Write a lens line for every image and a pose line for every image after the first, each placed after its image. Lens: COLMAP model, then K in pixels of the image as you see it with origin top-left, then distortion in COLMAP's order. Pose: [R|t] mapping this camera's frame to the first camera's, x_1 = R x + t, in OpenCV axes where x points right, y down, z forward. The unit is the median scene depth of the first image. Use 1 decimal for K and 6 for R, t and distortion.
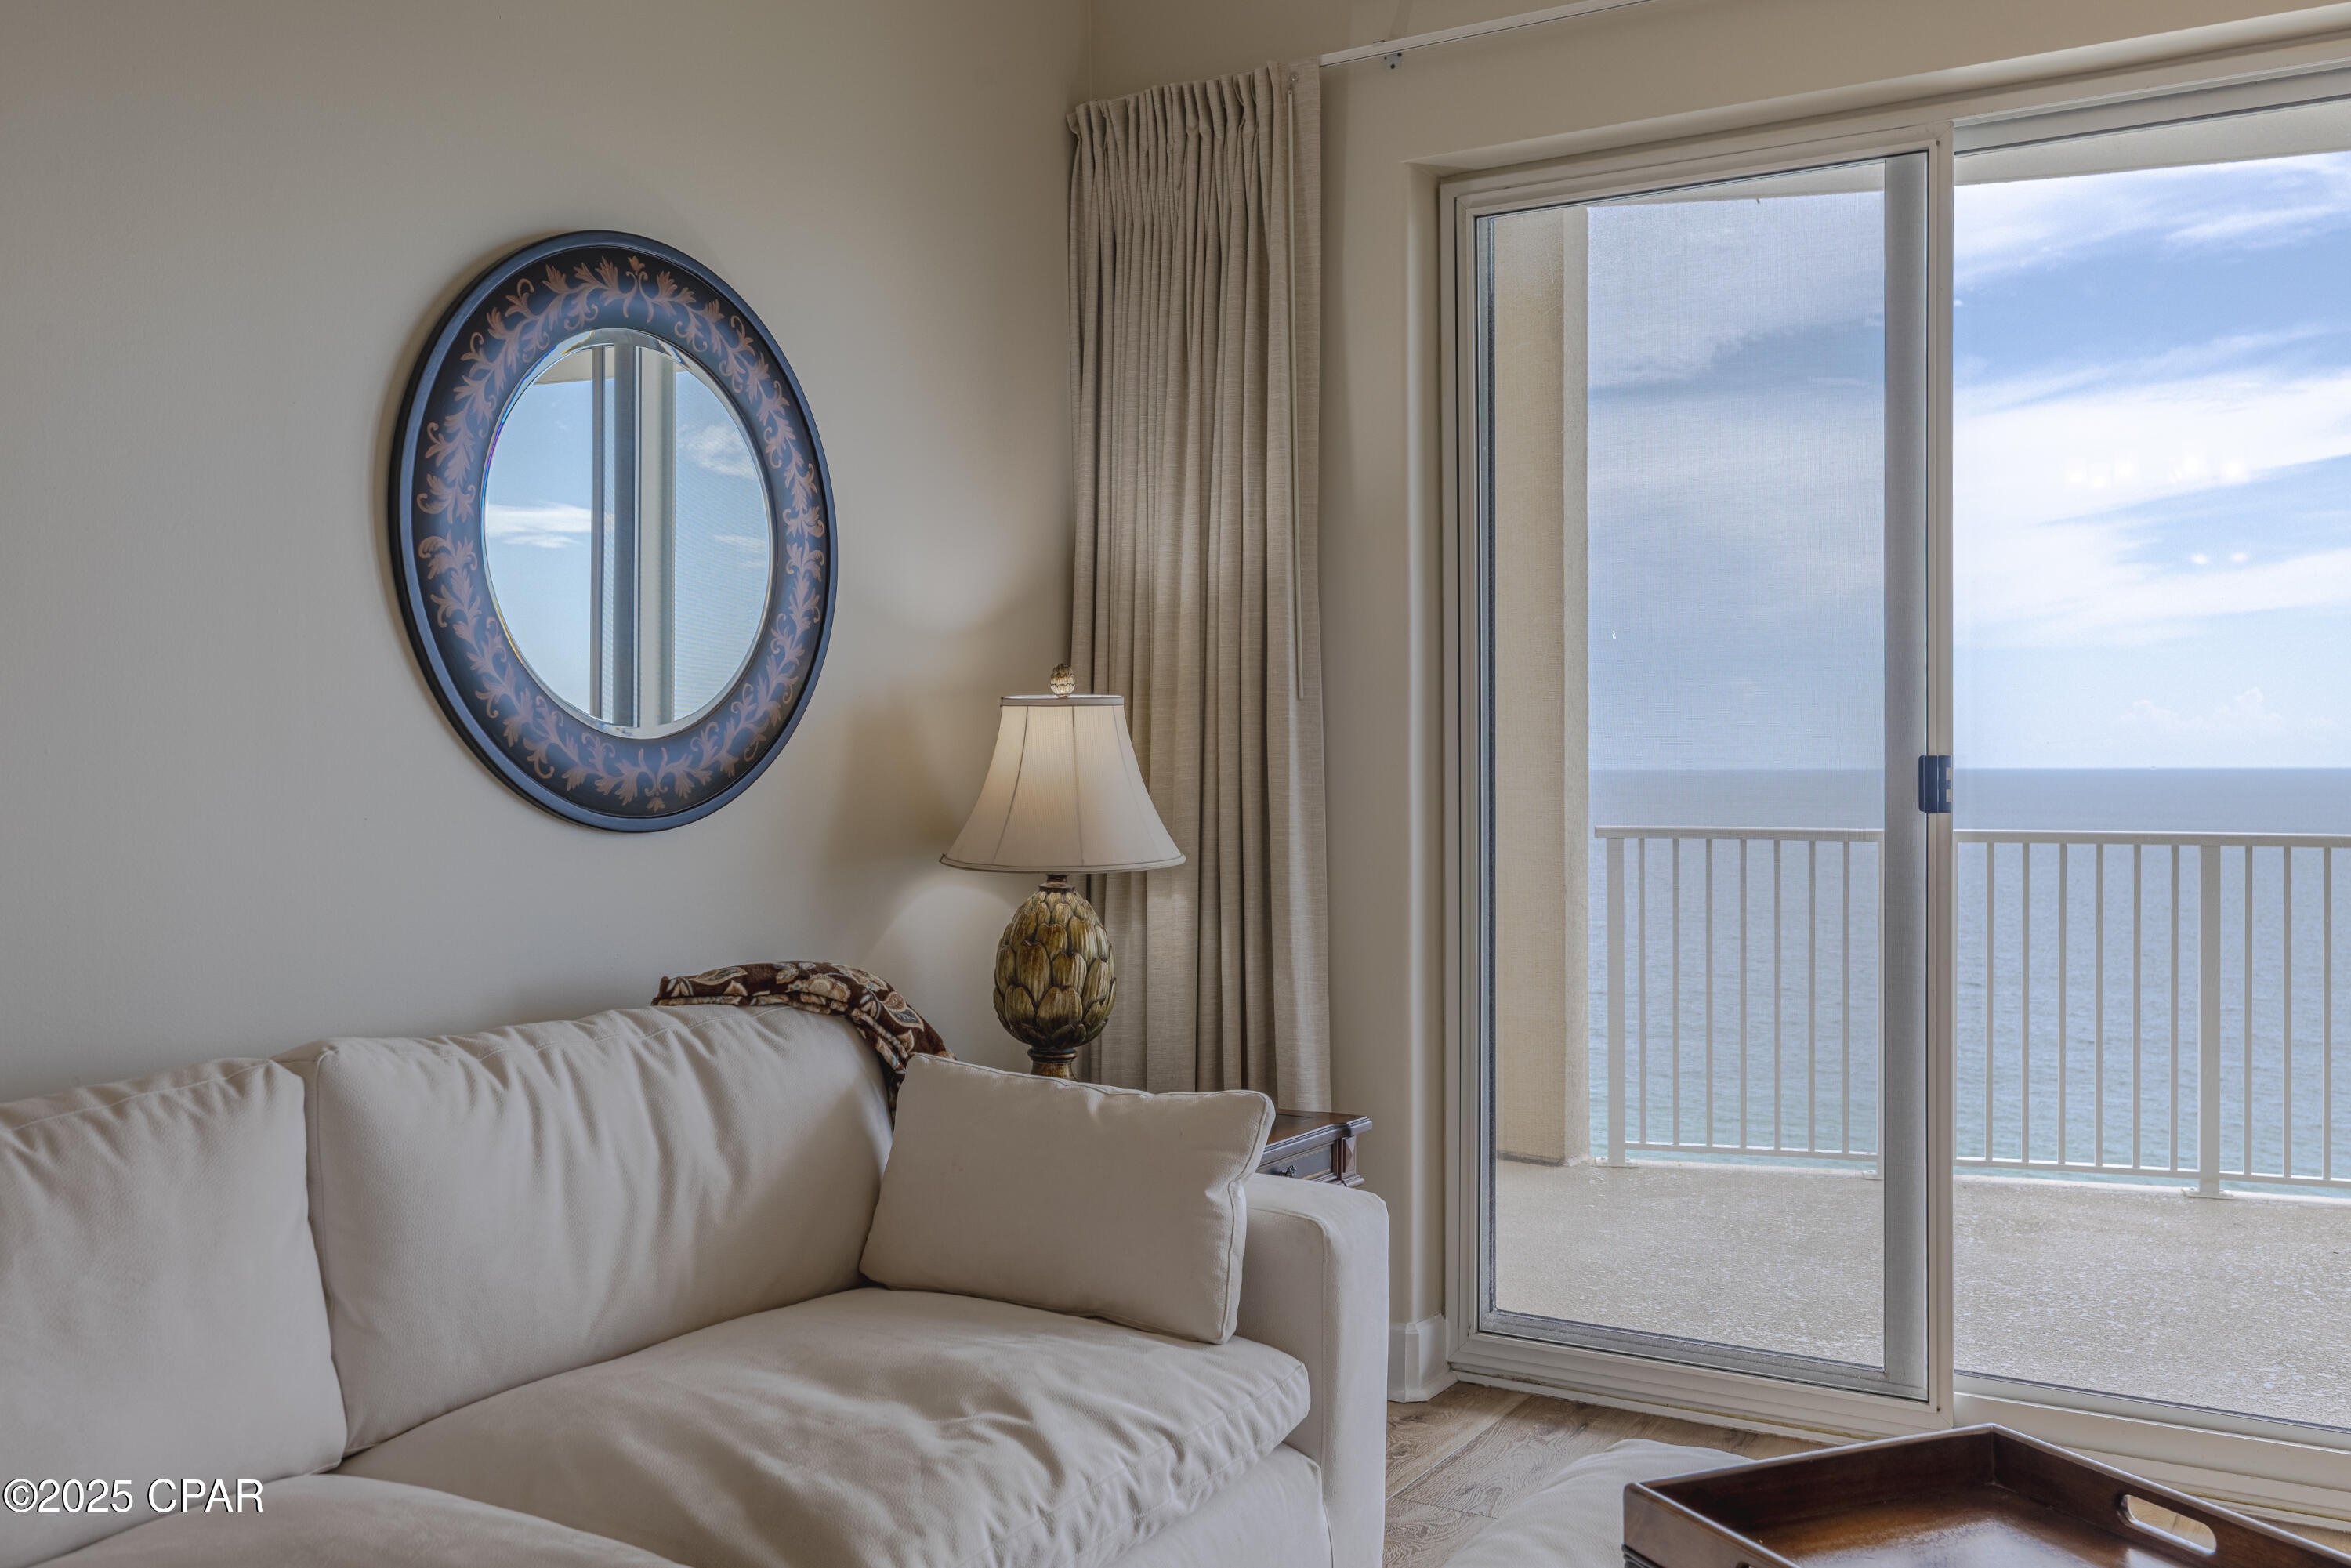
lens RADIAL K [[2026.5, 0, 1171.2], [0, 2026.5, 770.0], [0, 0, 1]] dist [0.005668, 0.001683]
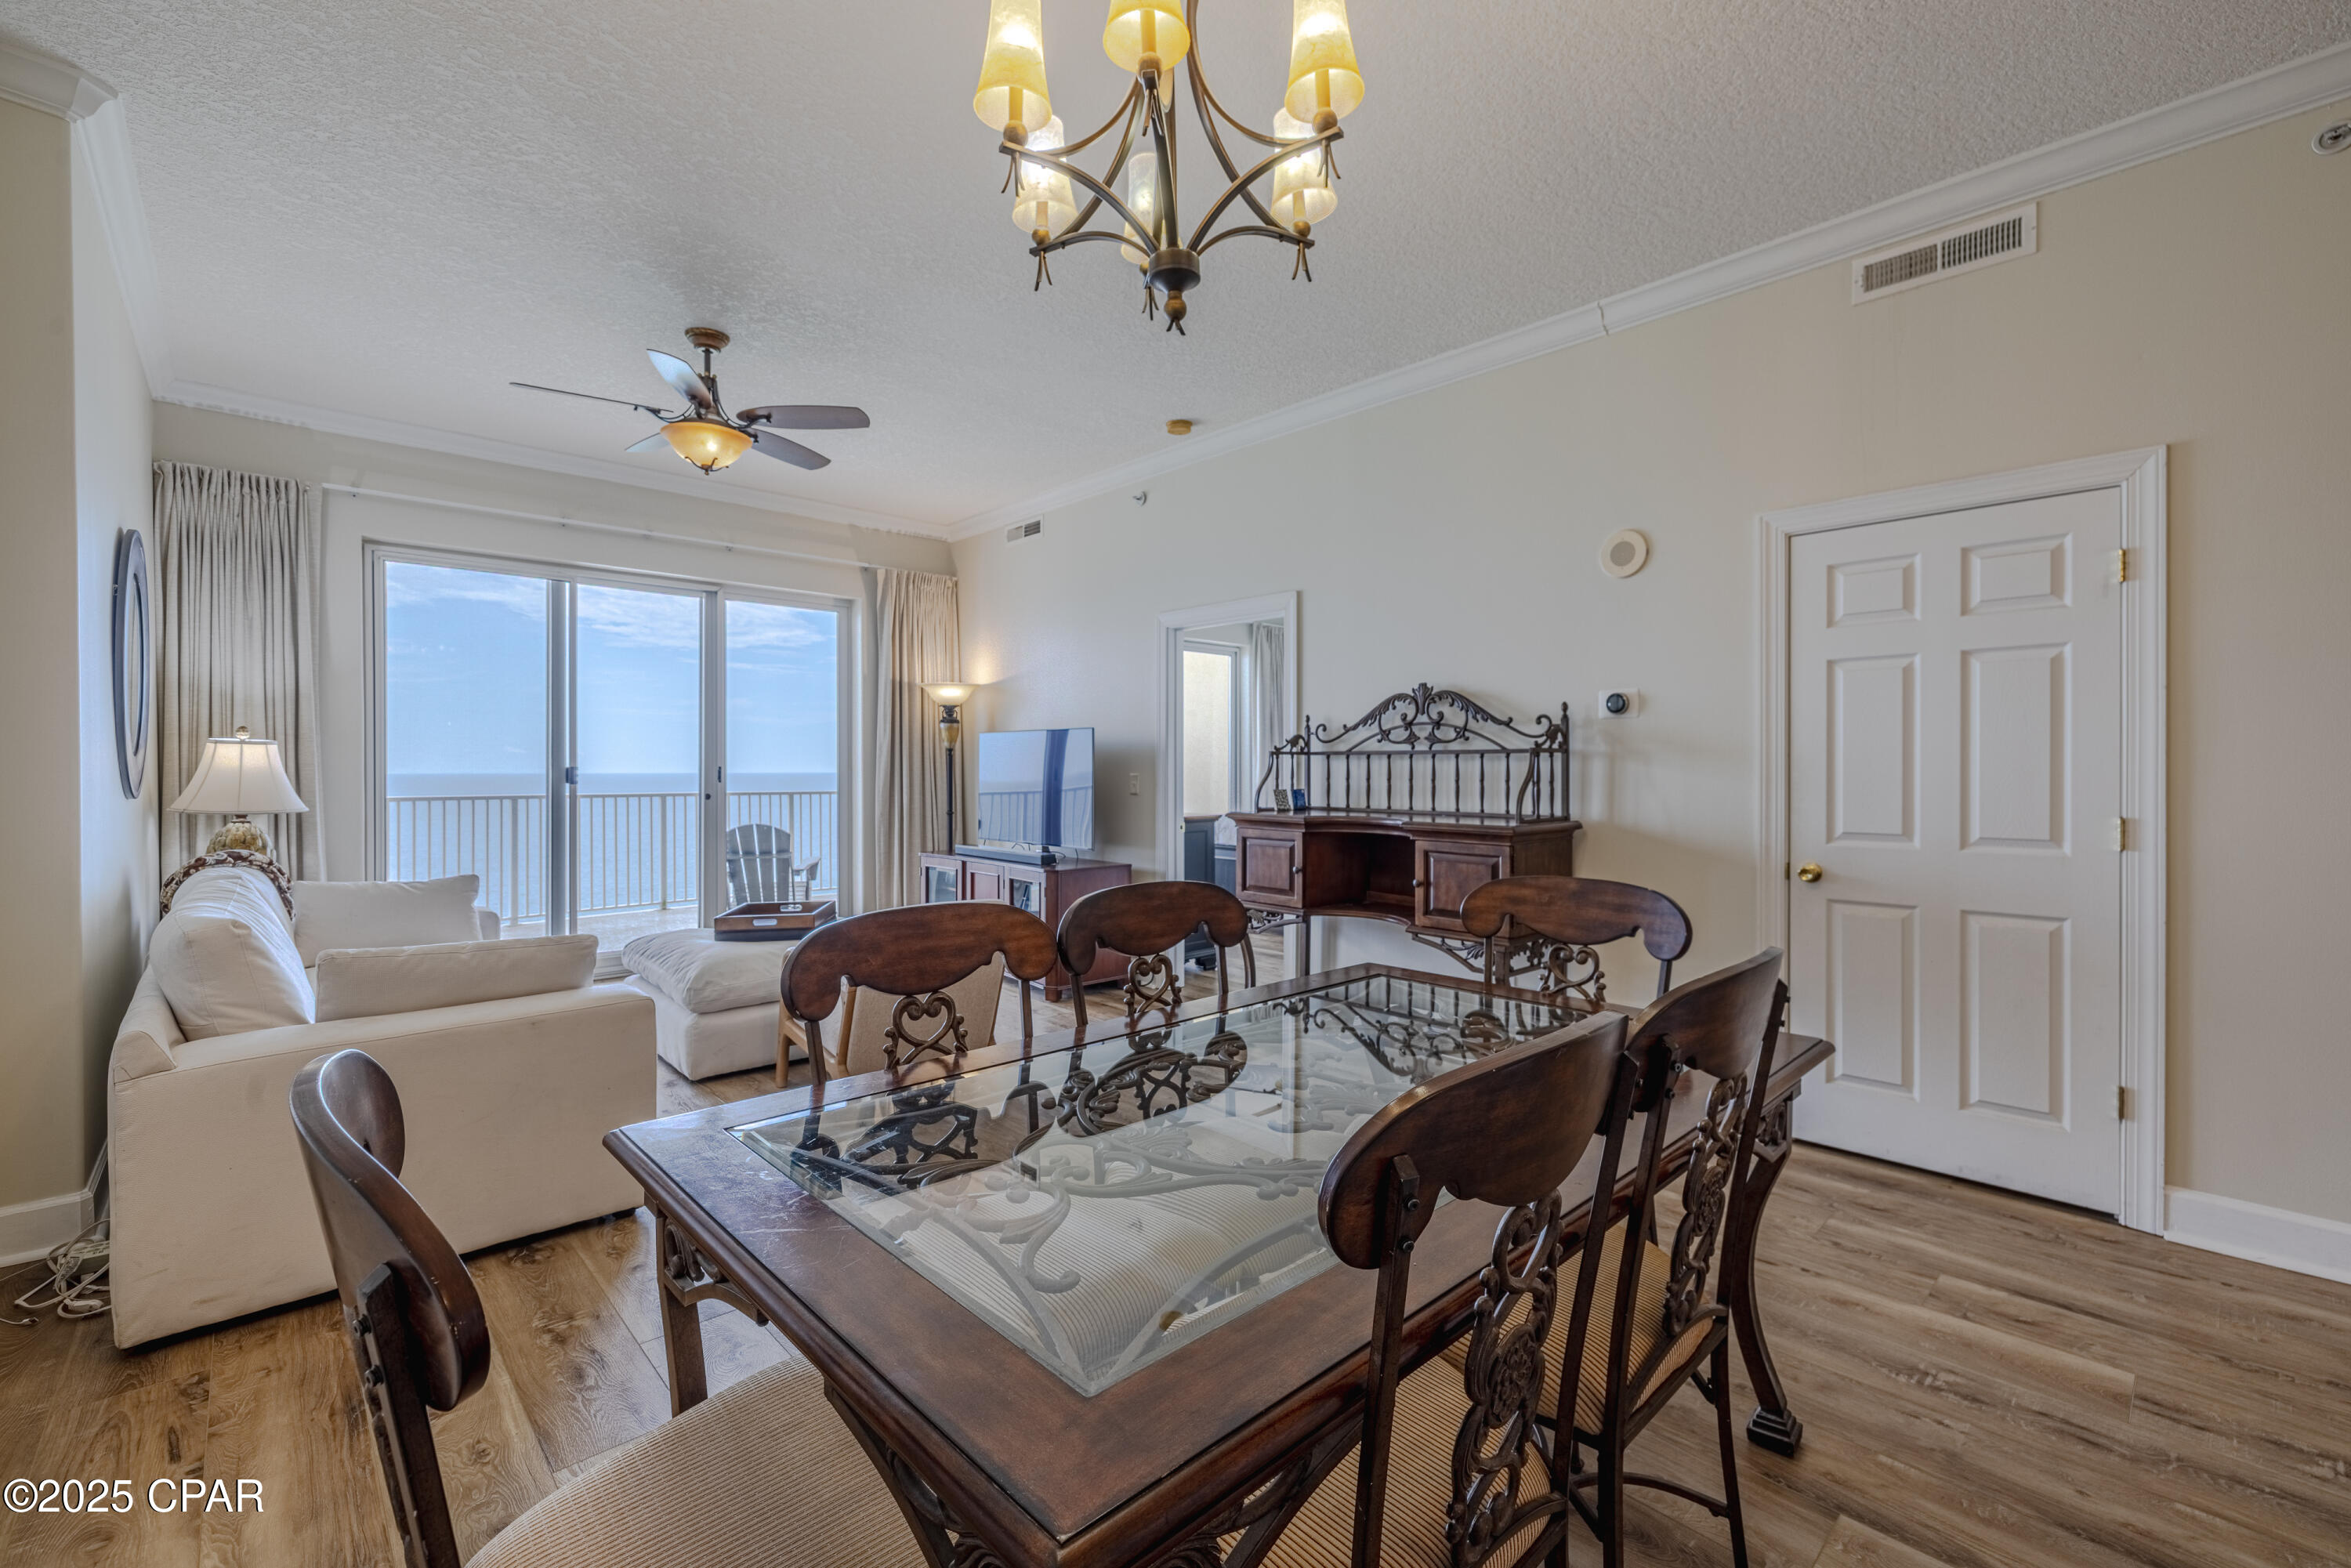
lens RADIAL K [[995.7, 0, 1168.5], [0, 995.7, 773.4], [0, 0, 1]] dist [0.002045, 0.000070]
pose [[0.254630, -0.001725, 0.967037, -1.030394], [0.002636, 0.999996, 0.001090, 0.004317], [-0.967035, 0.002272, 0.254634, -0.376934]]
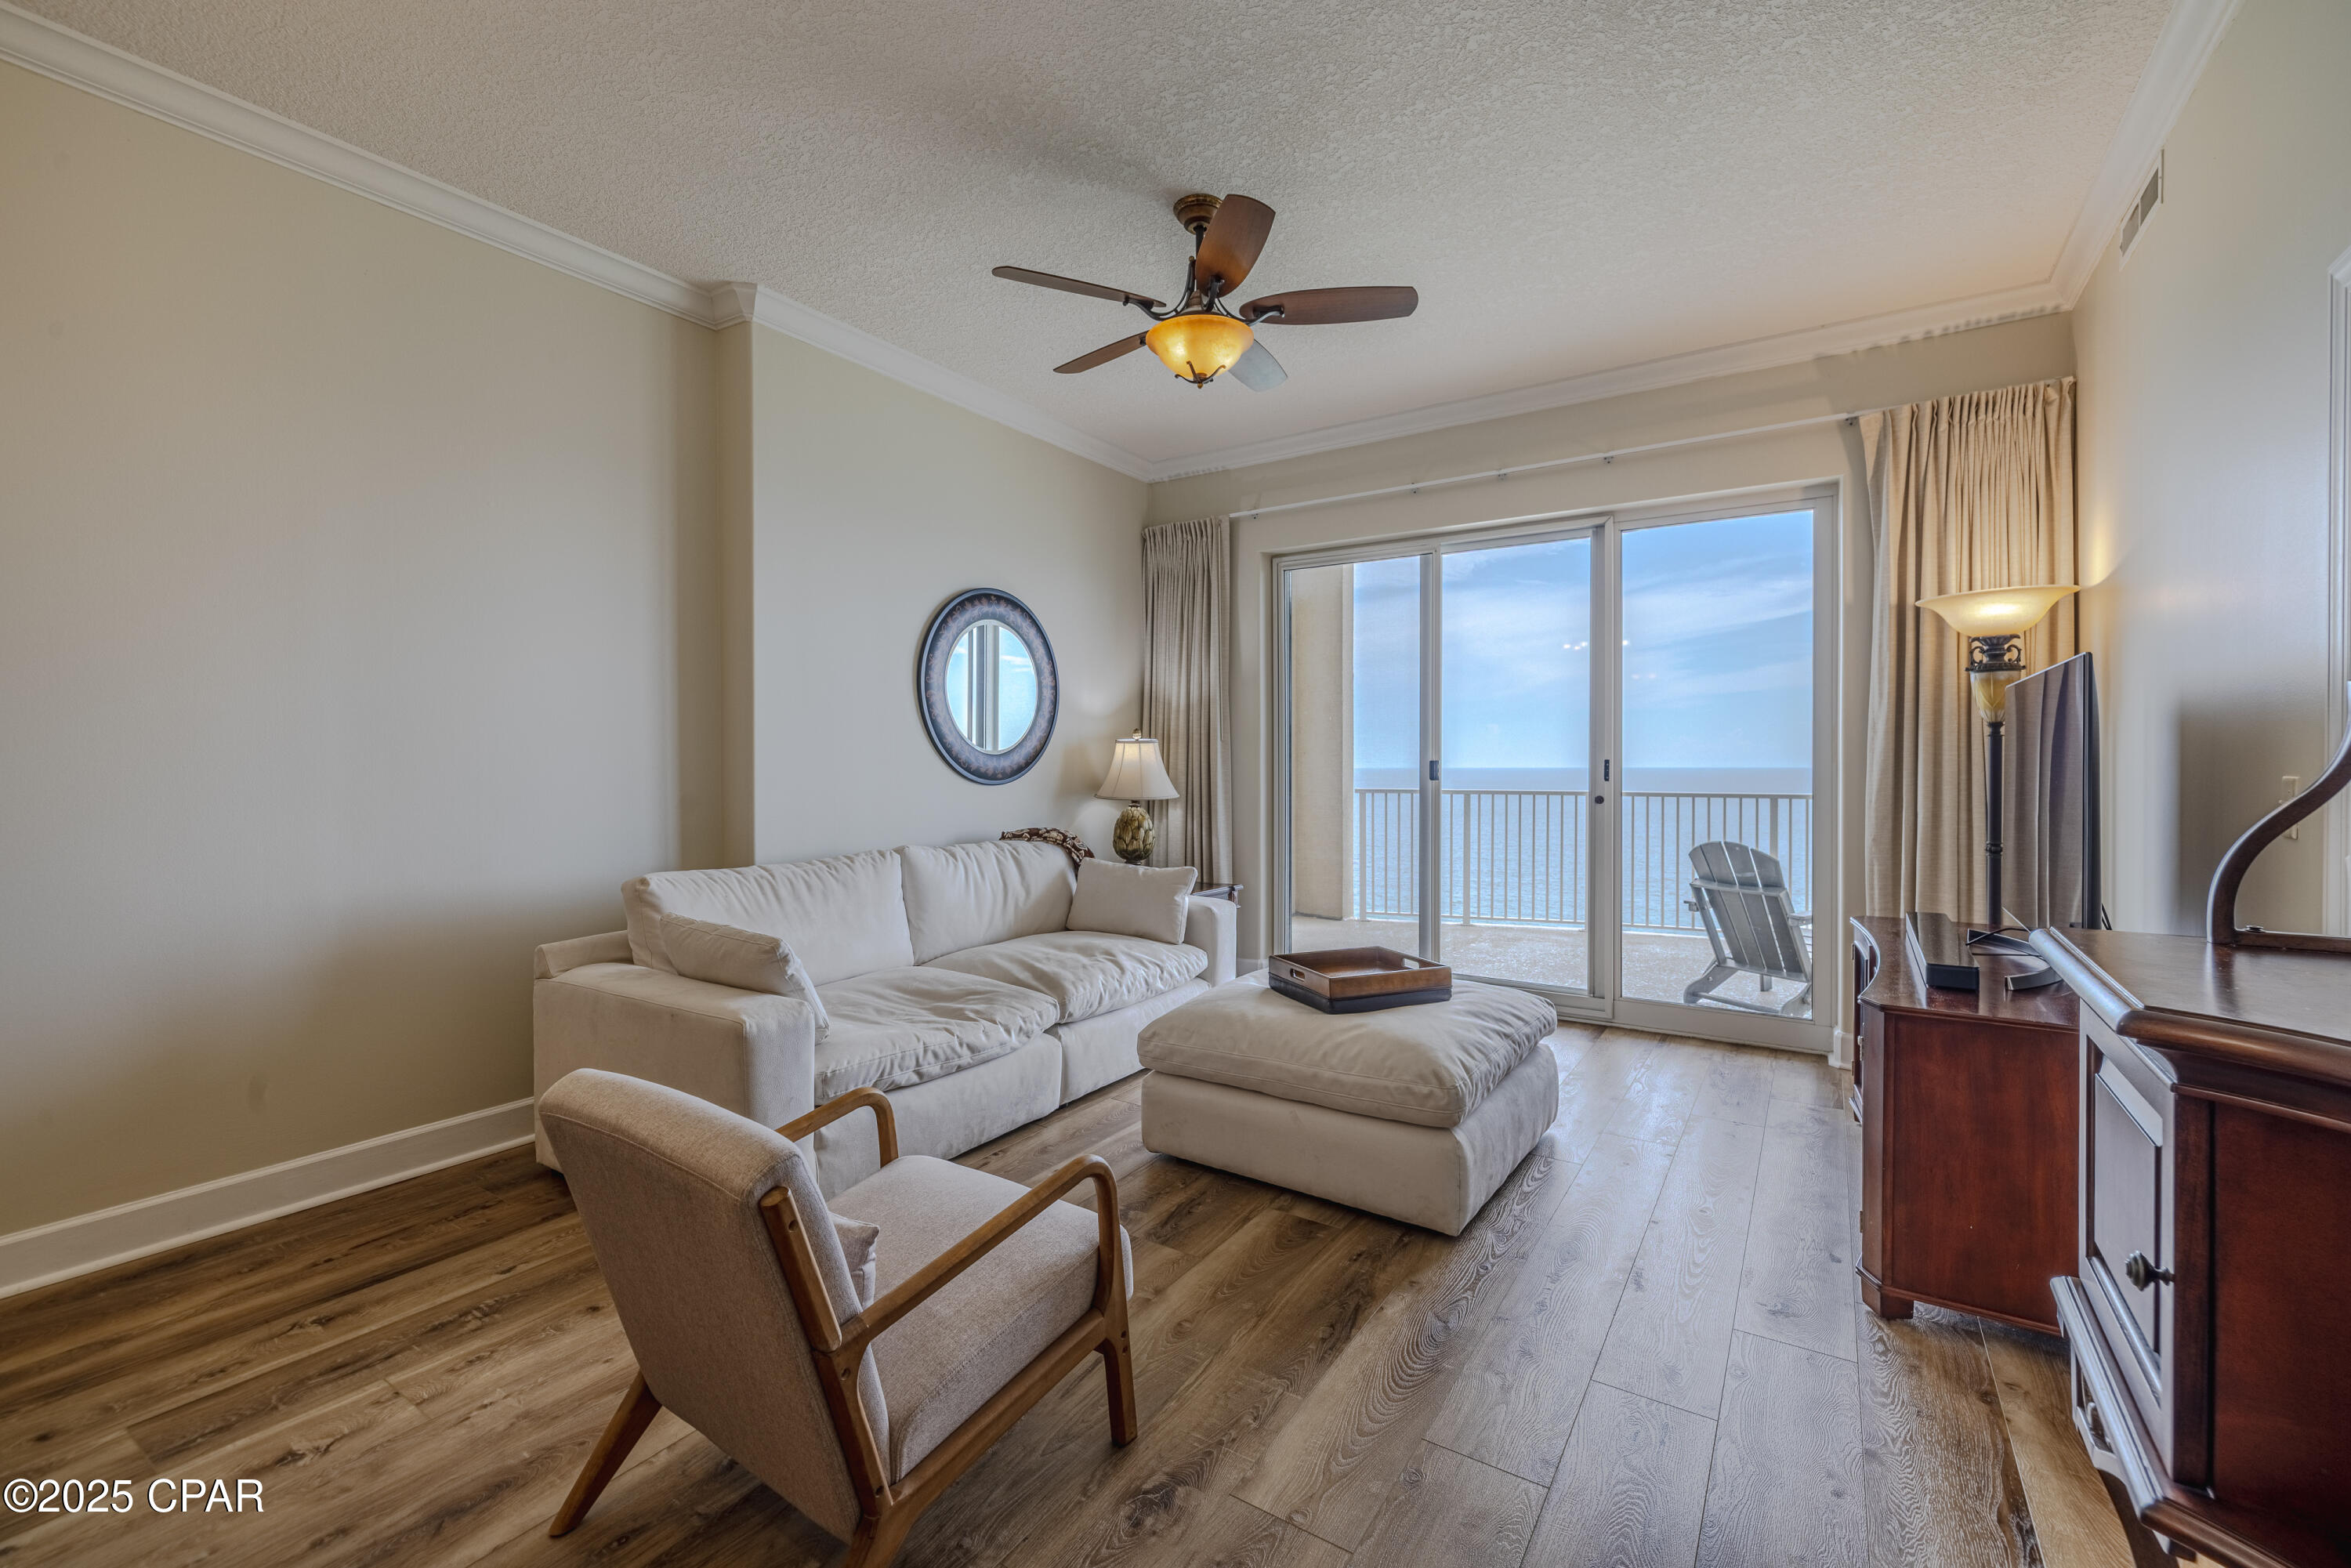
lens RADIAL K [[962.3, 0, 1212.6], [0, 962.3, 772.8], [0, 0, 1]] dist [0.000426, 0.000070]
pose [[0.999977, 0.002183, -0.006402, 0.072471], [-0.002145, 0.999981, 0.005838, 0.003013], [0.006415, -0.005824, 0.999962, -0.428290]]
